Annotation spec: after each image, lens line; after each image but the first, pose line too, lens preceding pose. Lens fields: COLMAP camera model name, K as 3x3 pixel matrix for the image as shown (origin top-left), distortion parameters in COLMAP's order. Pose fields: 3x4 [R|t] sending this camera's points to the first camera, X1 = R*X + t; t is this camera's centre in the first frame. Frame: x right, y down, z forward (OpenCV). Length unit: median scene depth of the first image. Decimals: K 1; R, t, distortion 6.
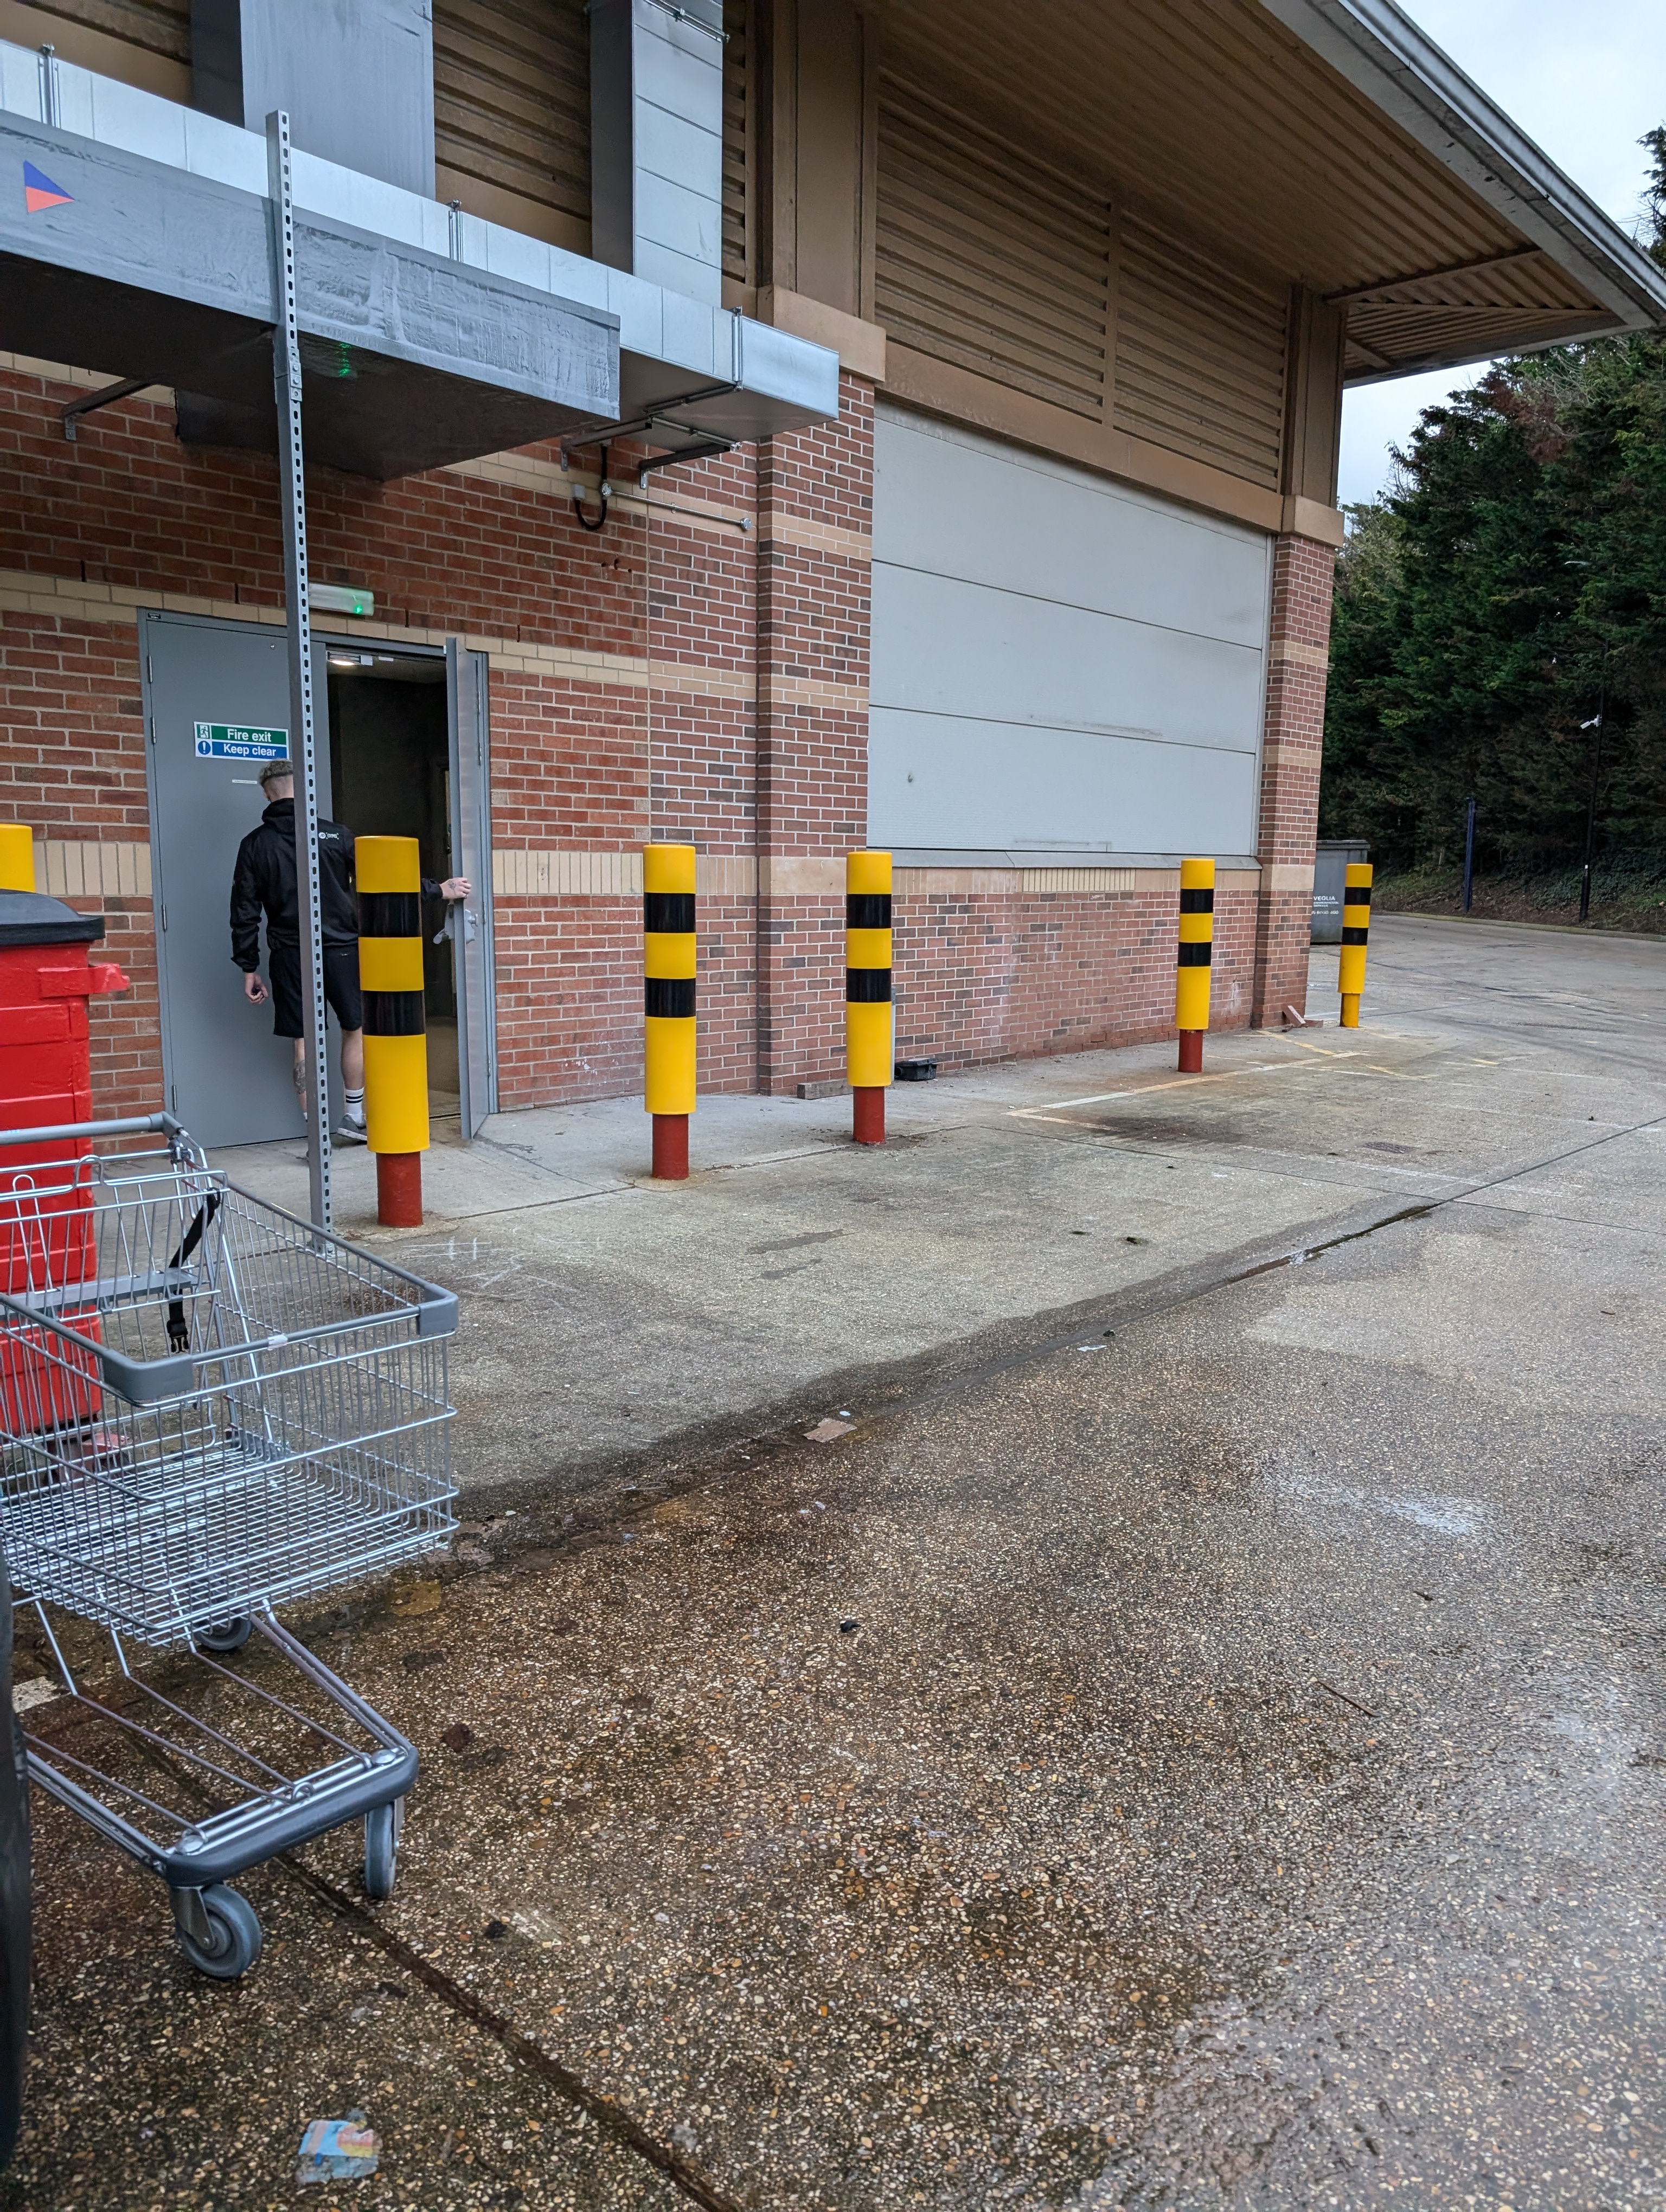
lens RADIAL K [[1596.3, 0, 865.4], [0, 1596.3, 1142.8], [0, 0, 1]] dist [0.003188, -0.006642]
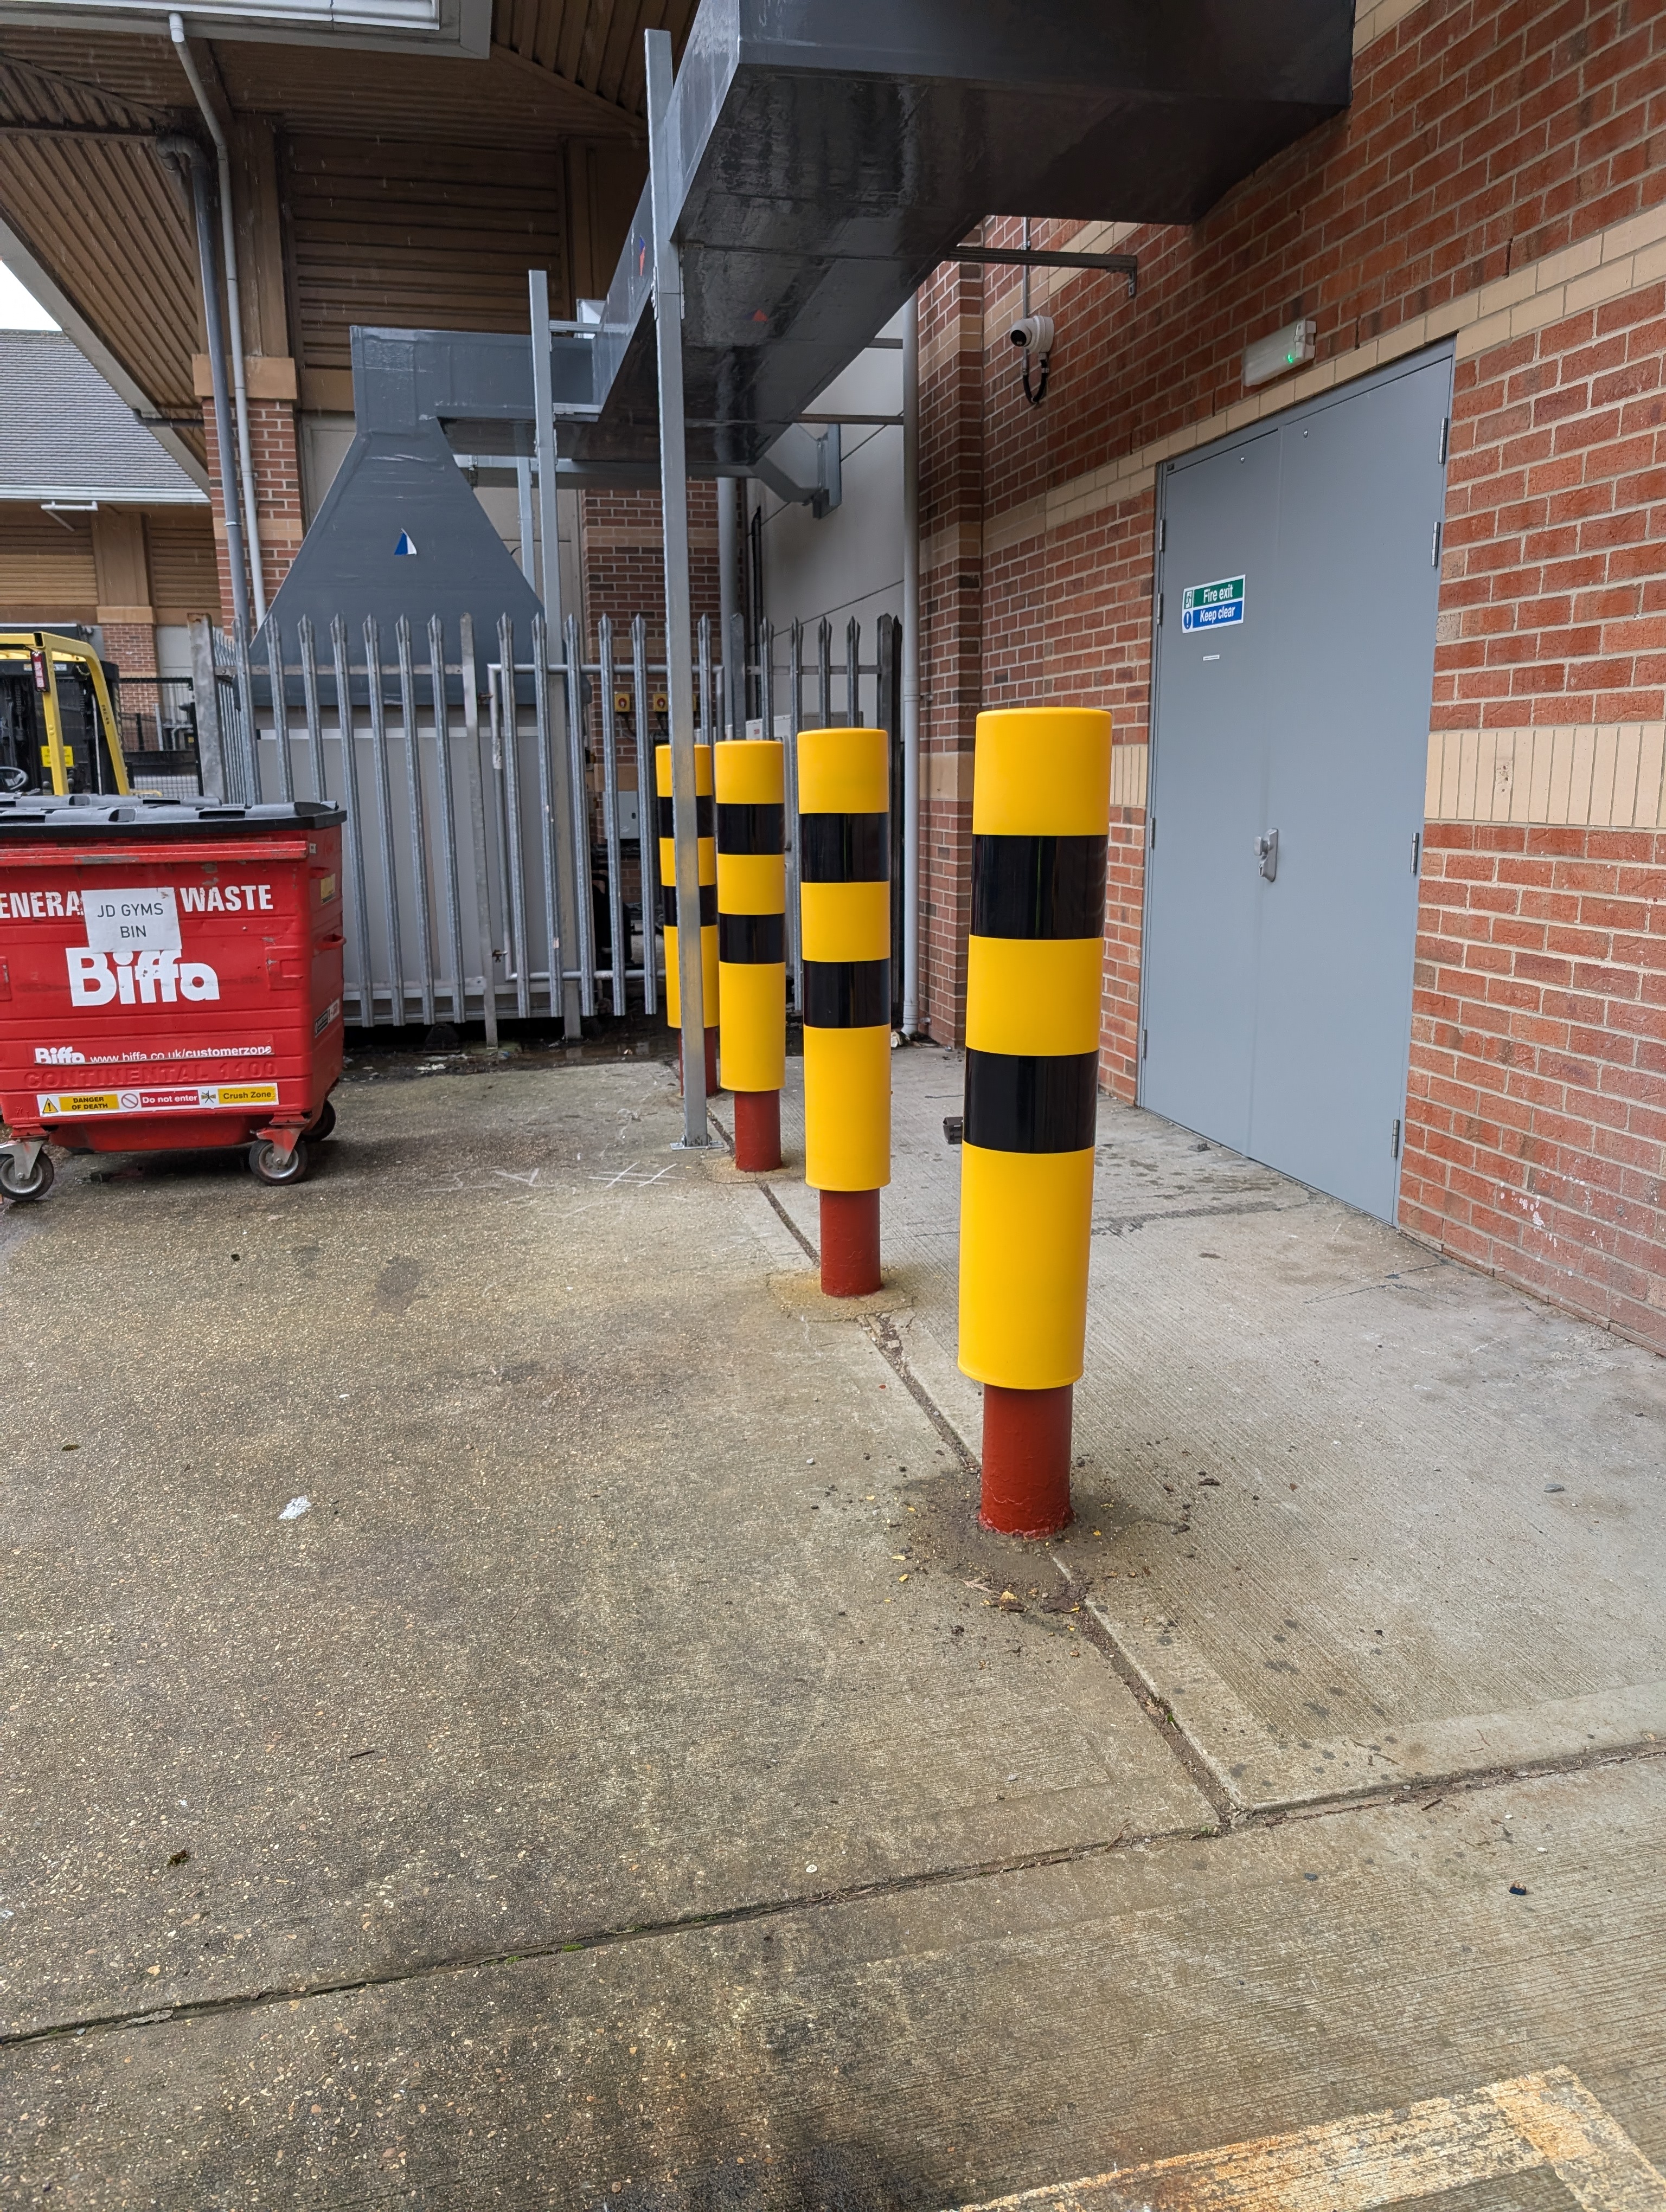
lens RADIAL K [[1596.3, 0, 835.1], [0, 1596.3, 1125.7], [0, 0, 1]] dist [0.003188, -0.006642]
pose [[-0.587605, 0.165962, -0.791945, 0.289236], [-0.137744, 0.943937, 0.300016, -0.180332], [0.797337, 0.285377, -0.531802, 1.088836]]
